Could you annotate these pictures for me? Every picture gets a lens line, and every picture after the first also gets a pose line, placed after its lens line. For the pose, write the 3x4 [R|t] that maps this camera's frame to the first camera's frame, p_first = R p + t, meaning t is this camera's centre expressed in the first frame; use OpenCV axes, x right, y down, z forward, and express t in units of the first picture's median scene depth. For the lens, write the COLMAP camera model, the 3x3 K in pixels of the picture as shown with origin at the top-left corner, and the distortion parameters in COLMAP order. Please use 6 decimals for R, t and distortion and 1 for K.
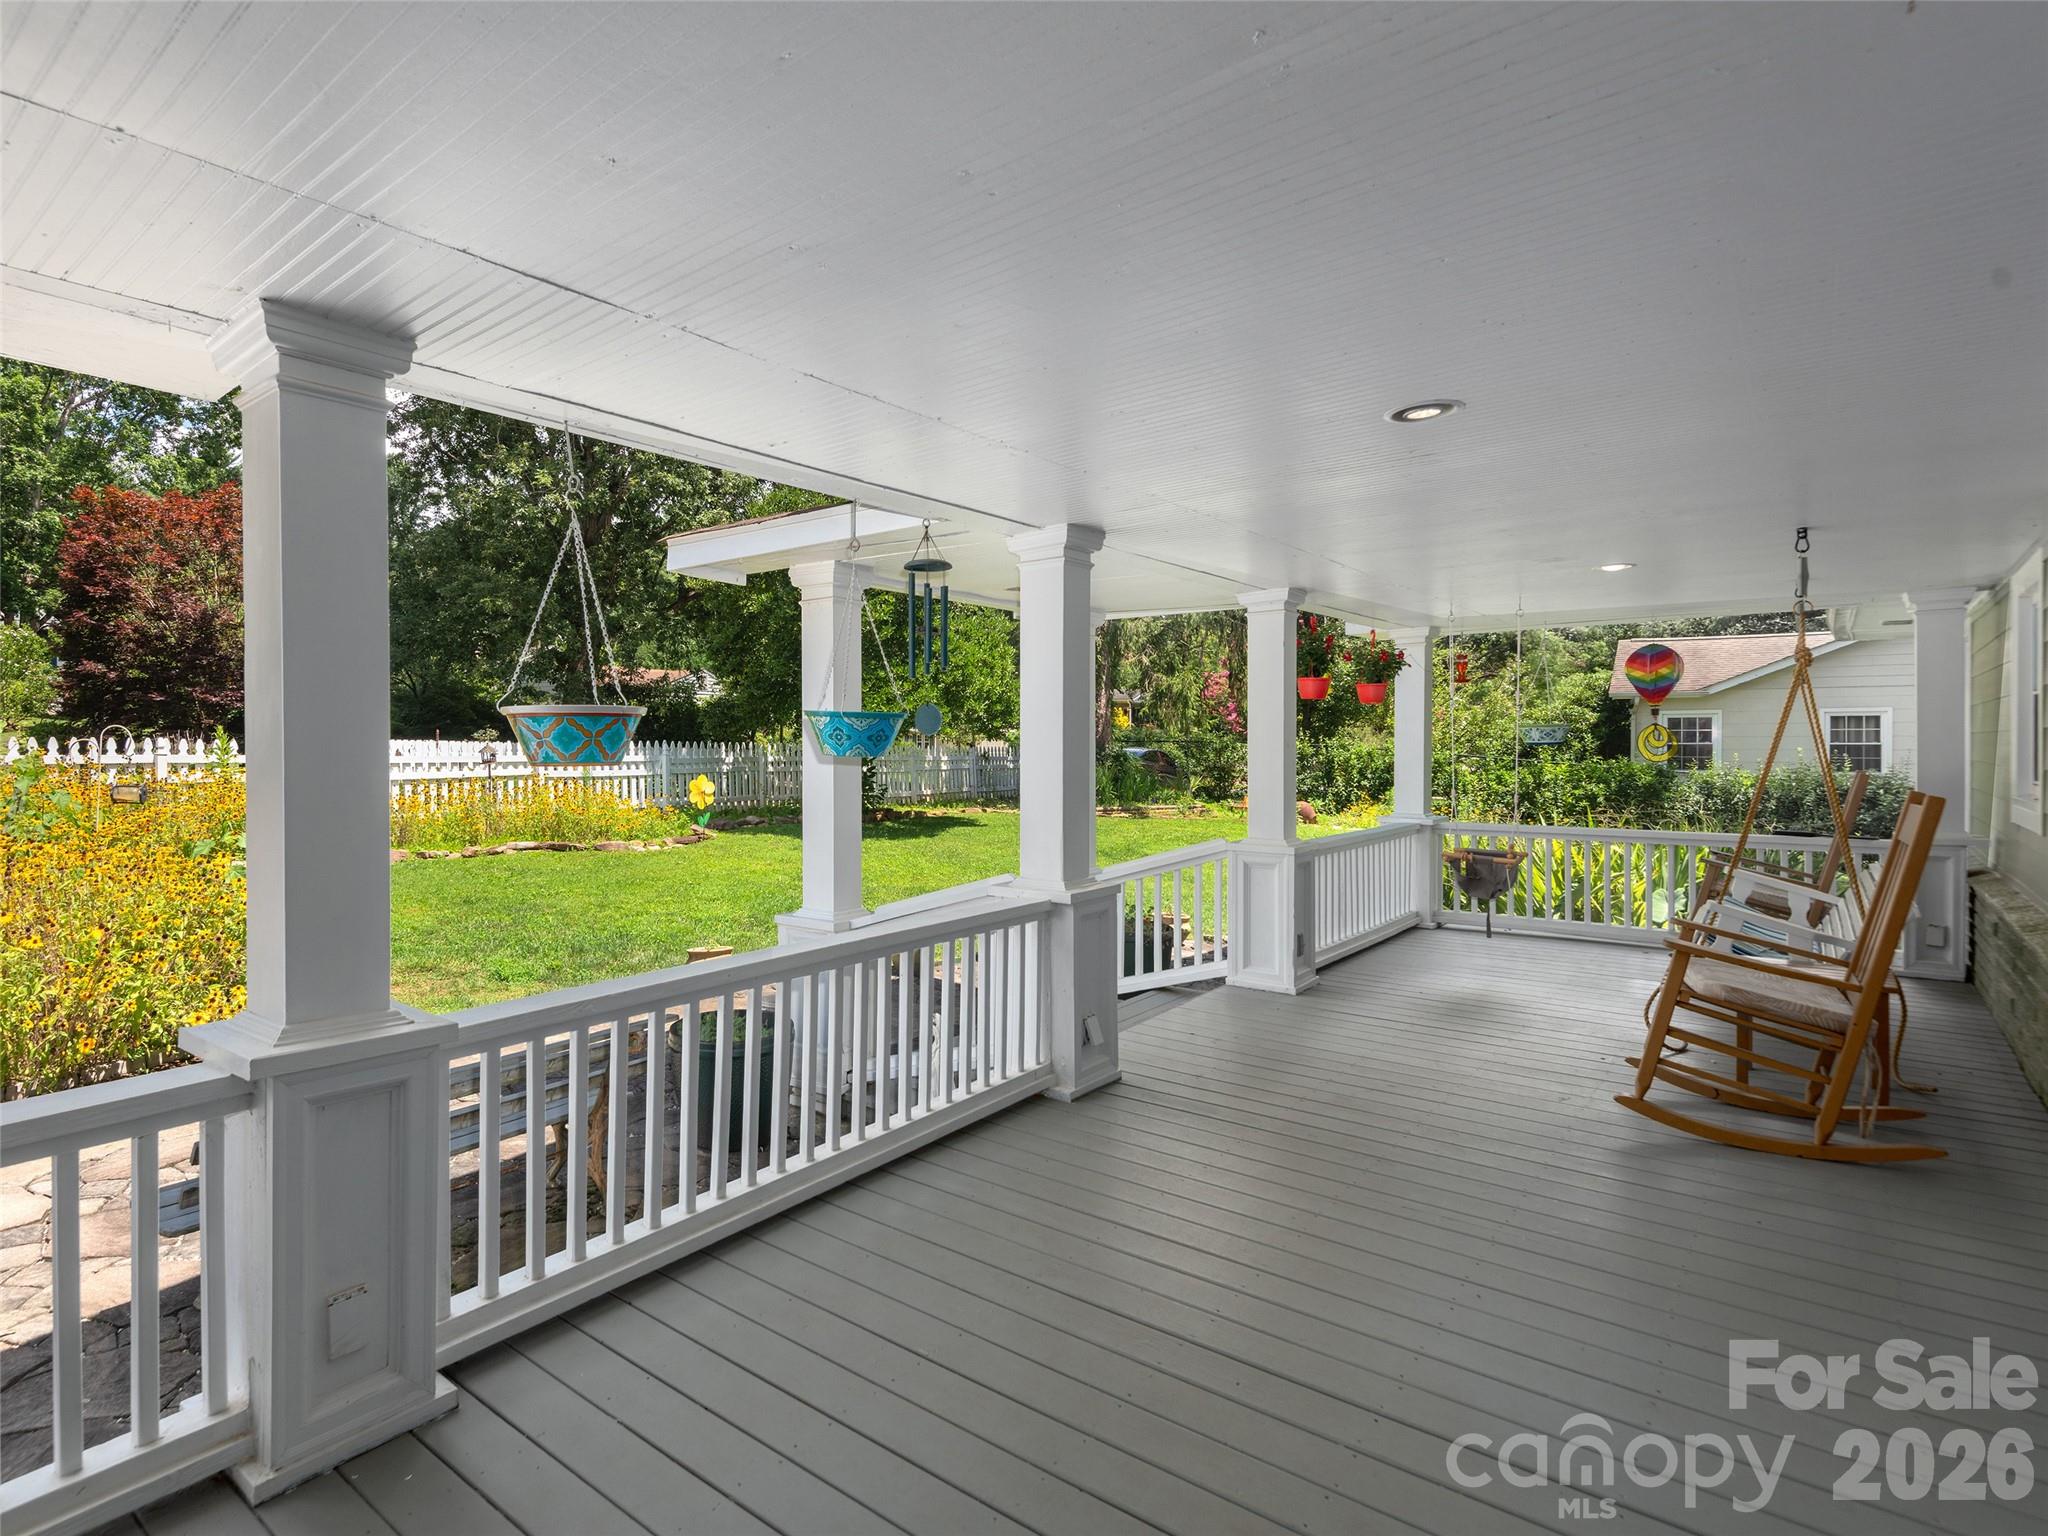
lens RADIAL K [[1079.9, 0, 1017.2], [0, 1079.9, 756.4], [0, 0, 1]] dist [0.002524, -0.000697]
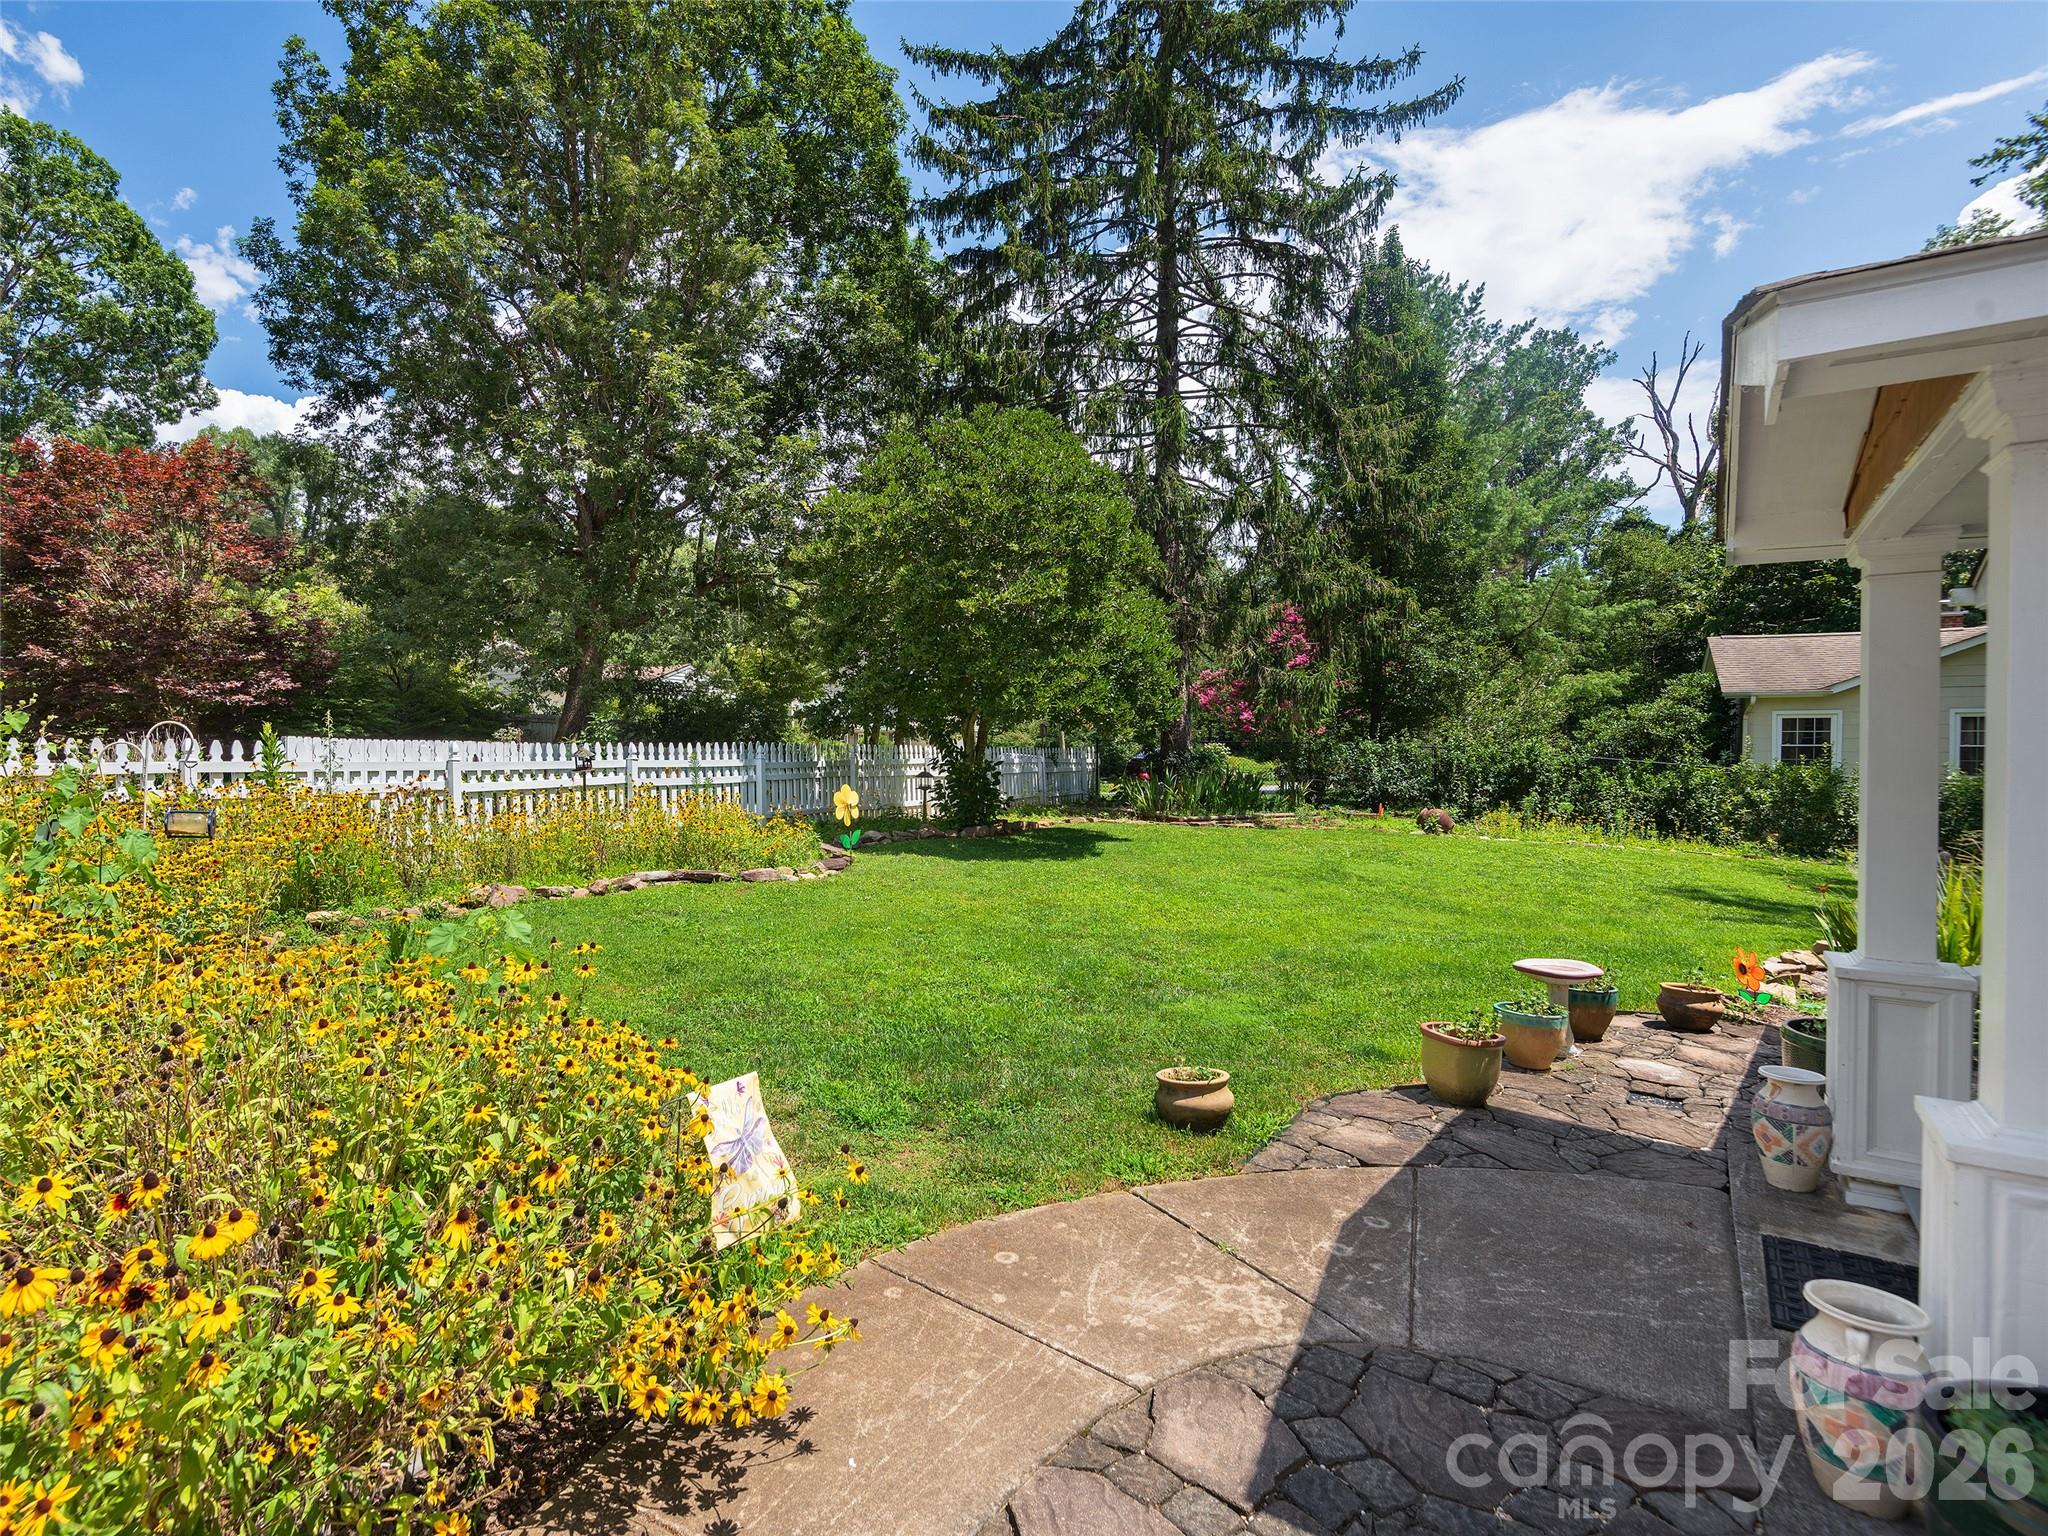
lens RADIAL K [[1066.8, 0, 1024.0], [0, 1066.8, 768.0], [0, 0, 1]] dist [0.001063, 0.002037]
pose [[0.998224, -0.000327, 0.059579, -0.142398], [-0.000367, 0.999932, 0.011628, -0.003207], [-0.059578, -0.011629, 0.998156, 0.126011]]
